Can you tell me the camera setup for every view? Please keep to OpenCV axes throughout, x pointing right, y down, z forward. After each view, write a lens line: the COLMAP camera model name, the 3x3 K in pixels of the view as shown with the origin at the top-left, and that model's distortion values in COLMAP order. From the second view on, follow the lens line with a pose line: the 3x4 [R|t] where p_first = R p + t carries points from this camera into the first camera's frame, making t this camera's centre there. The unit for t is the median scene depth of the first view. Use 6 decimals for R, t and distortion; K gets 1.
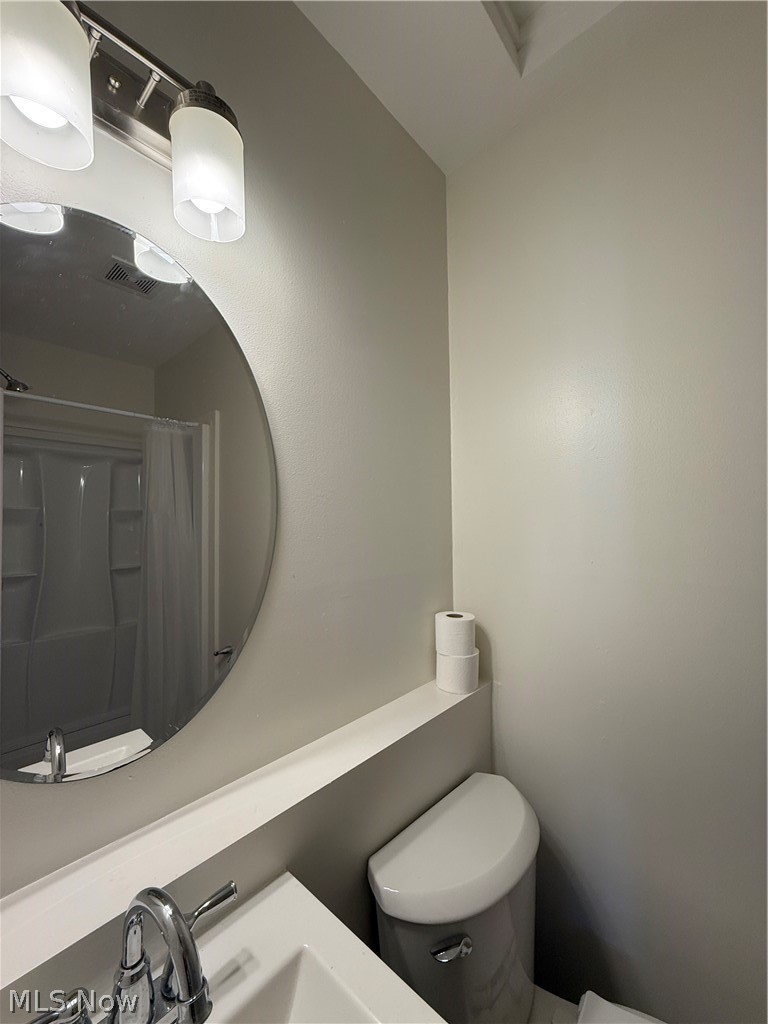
lens RADIAL K [[417.6, 0, 384.0], [0, 417.6, 512.0], [0, 0, 1]] dist [-0.014165, 0.000057]
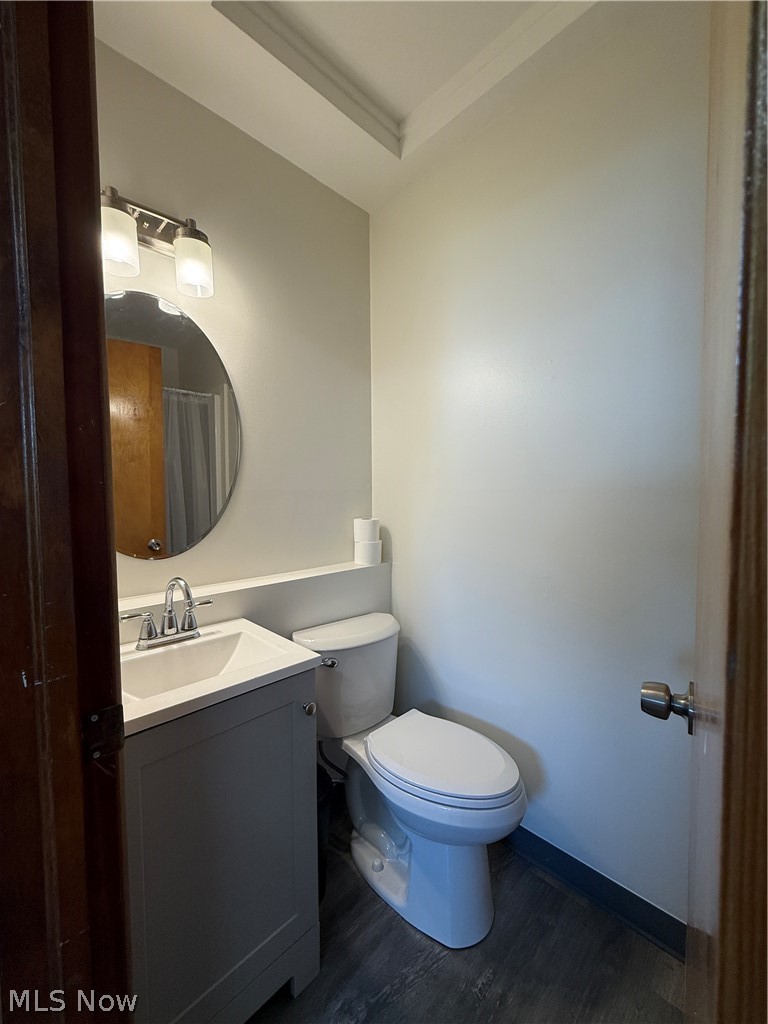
lens RADIAL K [[406.5, 0, 384.0], [0, 406.5, 512.0], [0, 0, 1]] dist [-0.000707, -0.000036]
pose [[0.999027, 0.006429, -0.043626, 0.305029], [-0.003064, 0.997045, 0.076756, 0.106226], [0.043990, -0.076548, 0.996095, -0.523590]]
